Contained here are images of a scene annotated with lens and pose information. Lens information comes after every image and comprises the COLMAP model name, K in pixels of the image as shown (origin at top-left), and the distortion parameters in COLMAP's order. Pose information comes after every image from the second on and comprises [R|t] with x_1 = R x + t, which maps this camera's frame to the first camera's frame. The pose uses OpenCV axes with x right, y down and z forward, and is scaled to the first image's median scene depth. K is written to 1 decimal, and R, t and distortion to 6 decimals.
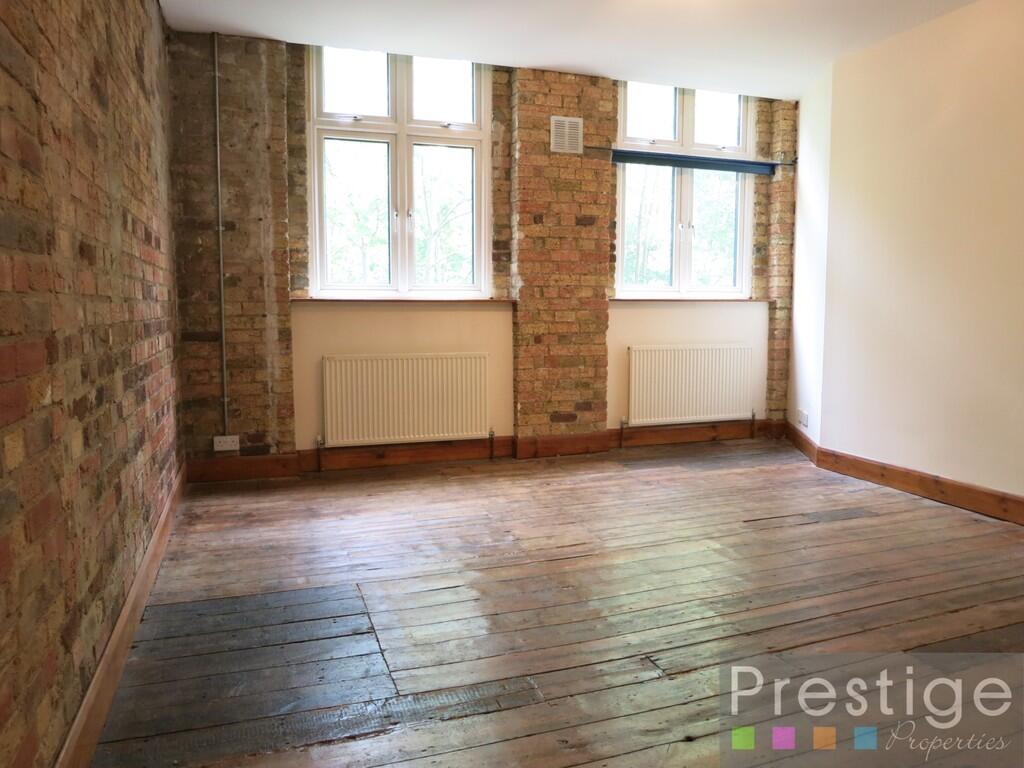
lens RADIAL K [[724.4, 0, 516.4], [0, 724.4, 388.4], [0, 0, 1]] dist [-0.045139, -0.000701]
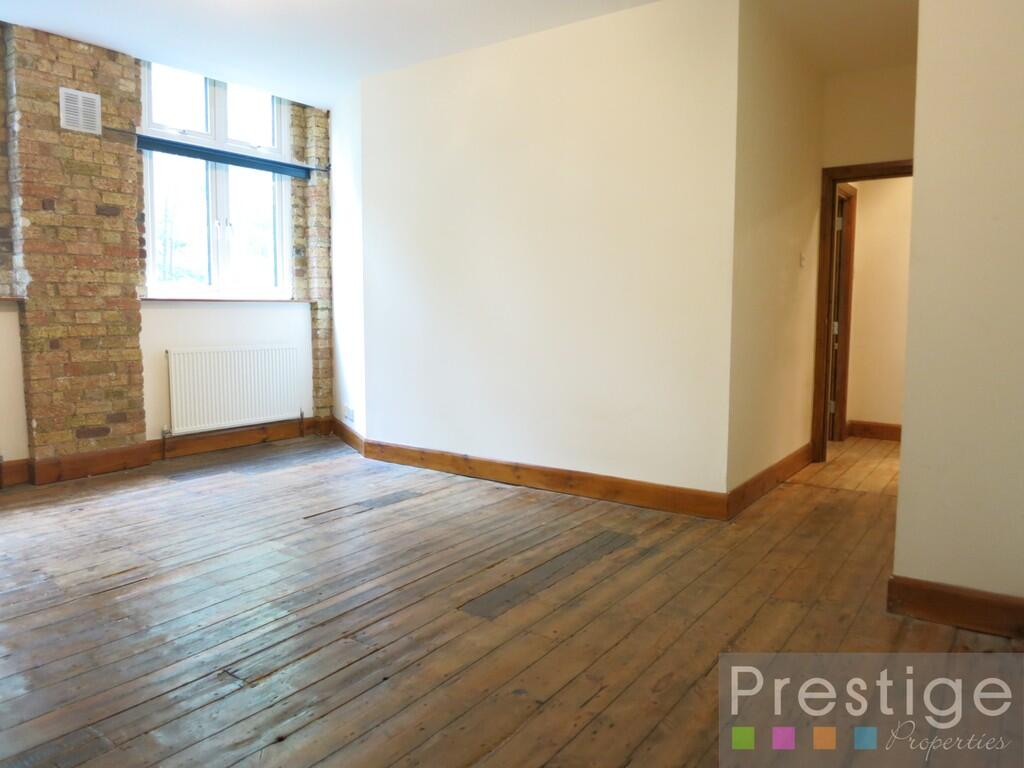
lens RADIAL K [[724.4, 0, 511.8], [0, 724.4, 388.9], [0, 0, 1]] dist [-0.045139, -0.000701]
pose [[0.816977, -0.054374, 0.574102, -0.015551], [0.054508, 0.998369, 0.016989, 0.000750], [-0.574089, 0.017413, 0.818608, -0.004514]]
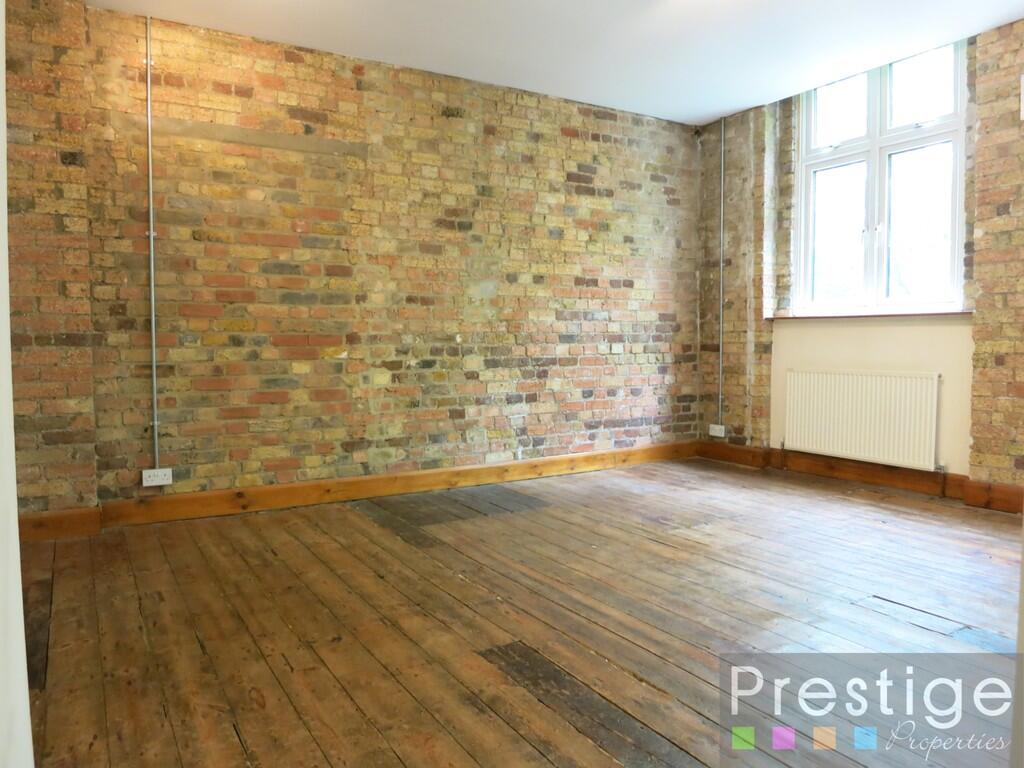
lens RADIAL K [[724.4, 0, 517.1], [0, 724.4, 385.9], [0, 0, 1]] dist [-0.045139, -0.000701]
pose [[0.199805, 0.063014, -0.977807, 0.748417], [-0.099895, 0.994040, 0.043647, -0.022959], [0.974730, 0.088957, 0.204909, 0.359807]]
